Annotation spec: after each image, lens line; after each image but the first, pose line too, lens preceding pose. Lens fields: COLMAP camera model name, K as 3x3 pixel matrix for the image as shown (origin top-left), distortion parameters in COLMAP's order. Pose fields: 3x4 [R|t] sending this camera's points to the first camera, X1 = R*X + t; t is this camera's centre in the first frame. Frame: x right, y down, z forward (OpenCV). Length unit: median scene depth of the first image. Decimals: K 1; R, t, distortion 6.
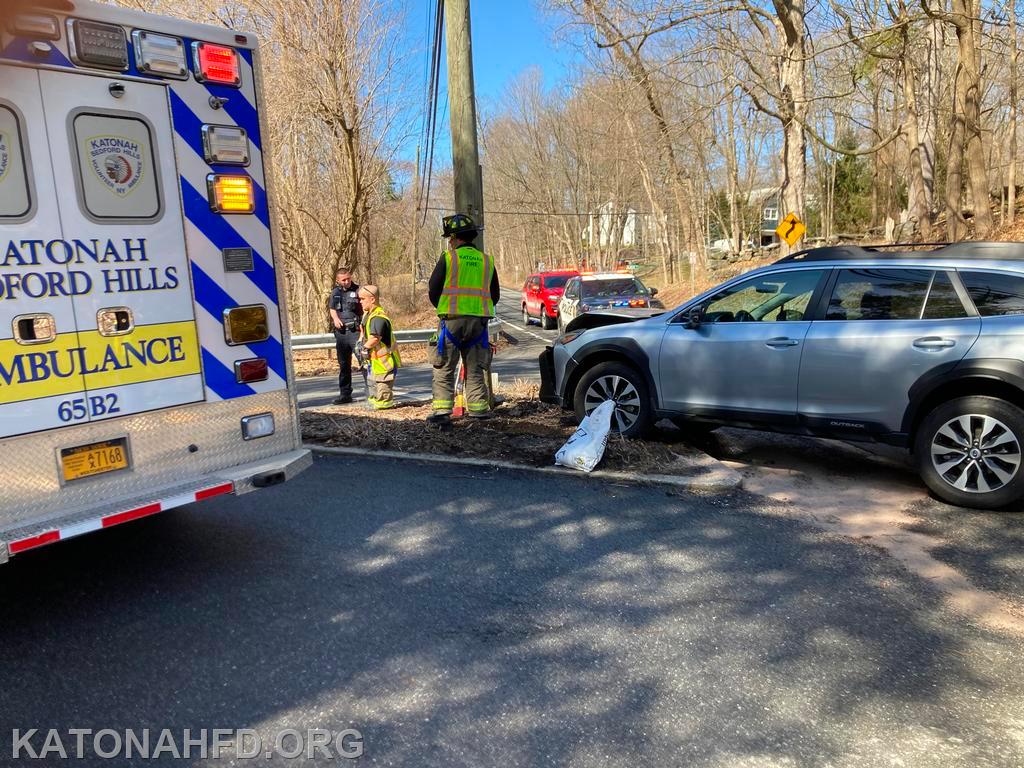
lens RADIAL K [[845.0, 0, 501.9], [0, 845.0, 383.3], [0, 0, 1]] dist [0.044690, -0.026088]
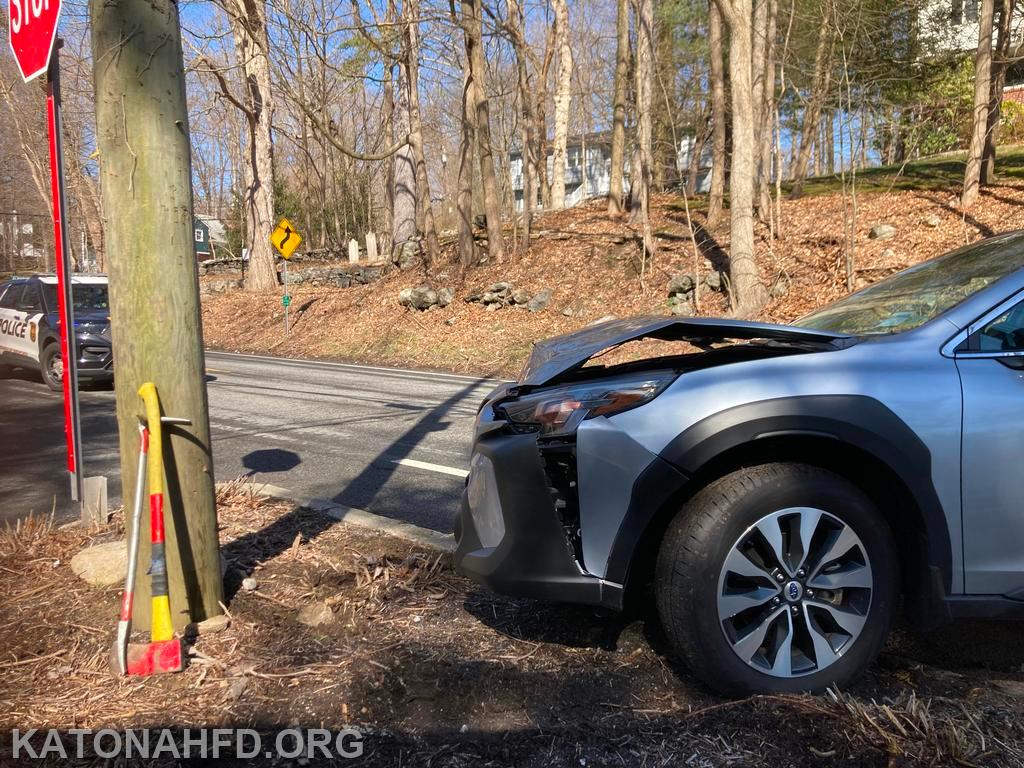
lens RADIAL K [[845.0, 0, 502.7], [0, 845.0, 390.9], [0, 0, 1]] dist [0.044690, -0.026088]
pose [[0.764400, -0.033850, 0.643853, -0.238589], [0.046712, 0.998904, -0.002942, -0.080225], [-0.643048, 0.032324, 0.765143, 1.055122]]
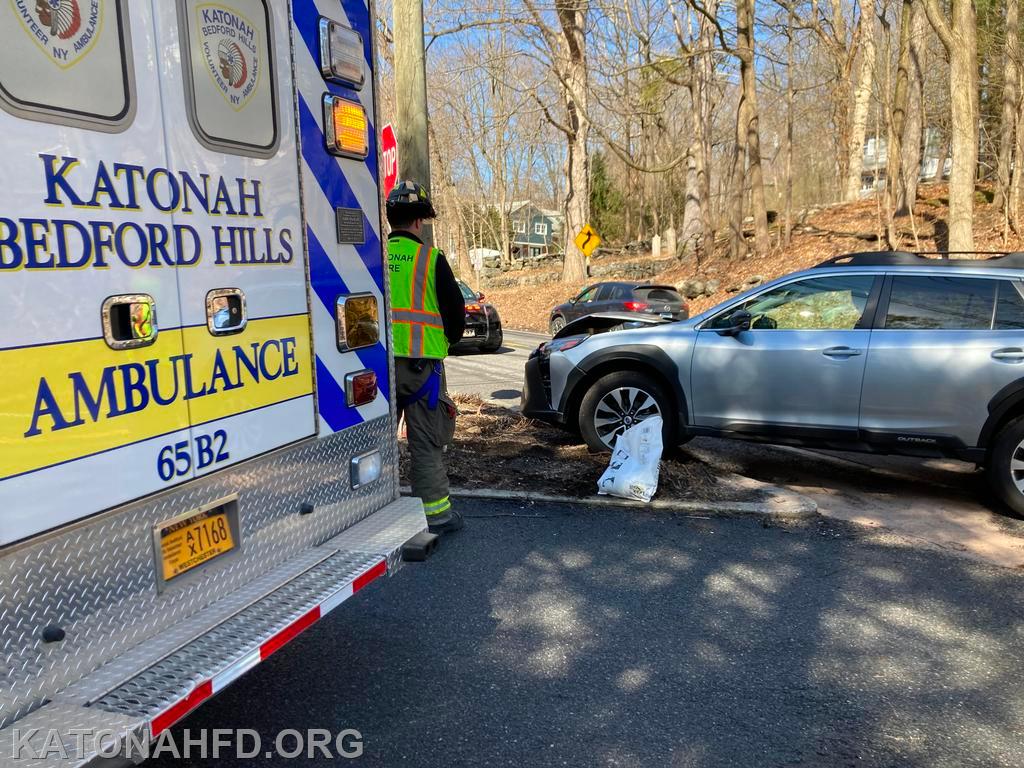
lens RADIAL K [[845.0, 0, 513.4], [0, 845.0, 377.7], [0, 0, 1]] dist [0.044690, -0.026088]
pose [[0.949674, -0.000955, 0.313239, -0.335623], [0.004798, 0.999922, -0.011500, -0.012918], [-0.313204, 0.012424, 0.949605, 0.266243]]
